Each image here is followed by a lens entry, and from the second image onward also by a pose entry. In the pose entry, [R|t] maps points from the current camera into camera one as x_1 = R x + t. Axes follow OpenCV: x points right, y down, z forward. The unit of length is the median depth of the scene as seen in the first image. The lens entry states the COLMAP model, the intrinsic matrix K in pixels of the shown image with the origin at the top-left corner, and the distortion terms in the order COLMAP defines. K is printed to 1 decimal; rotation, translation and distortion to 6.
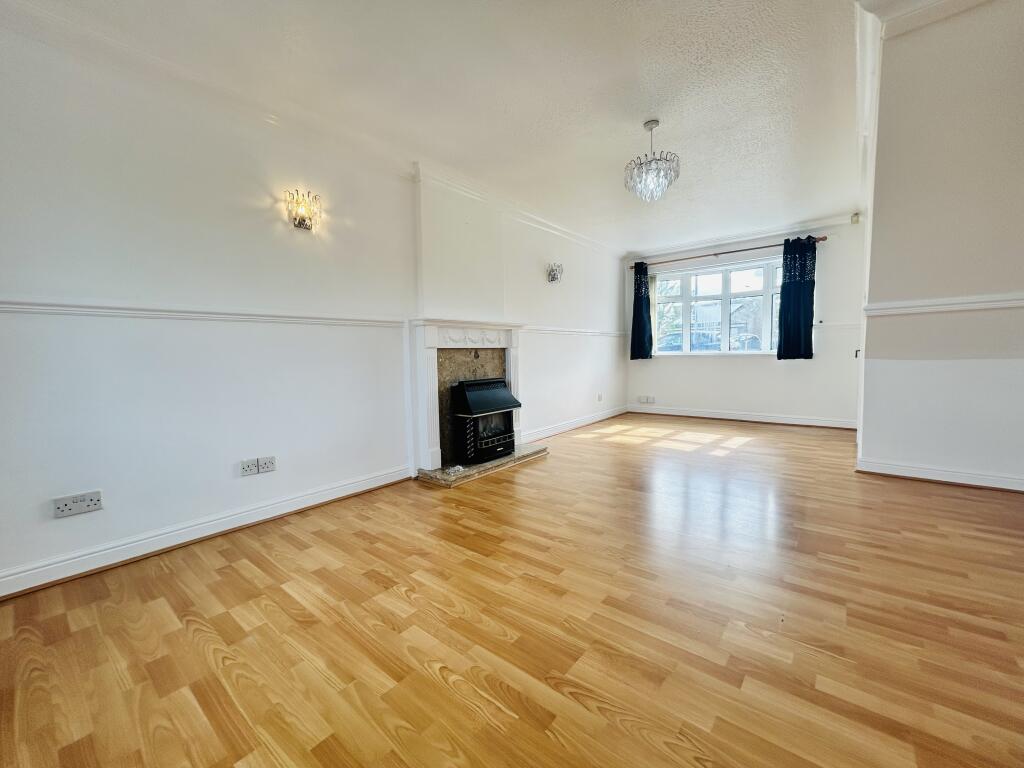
lens RADIAL K [[412.2, 0, 514.8], [0, 412.2, 388.4], [0, 0, 1]] dist [-0.000905, -0.000067]
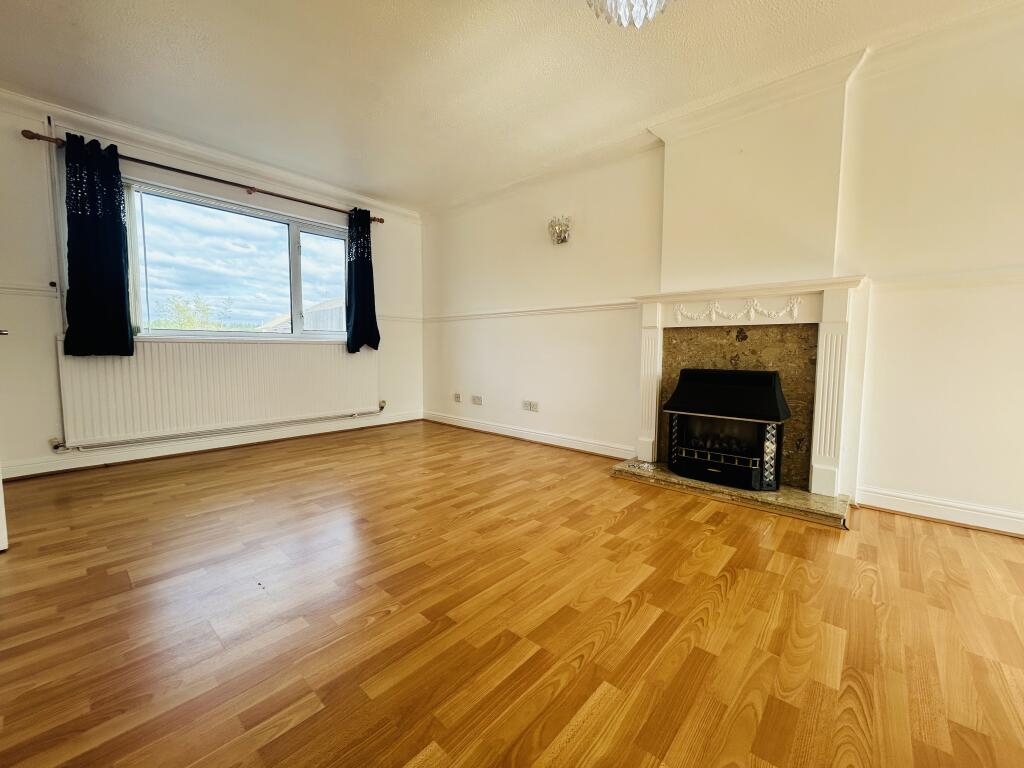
lens RADIAL K [[412.2, 0, 512.9], [0, 412.2, 379.6], [0, 0, 1]] dist [-0.000905, -0.000067]
pose [[-0.044589, 0.090726, -0.994877, 0.878754], [-0.089666, 0.991485, 0.094435, -0.052820], [0.994973, 0.093417, -0.036075, 0.889503]]
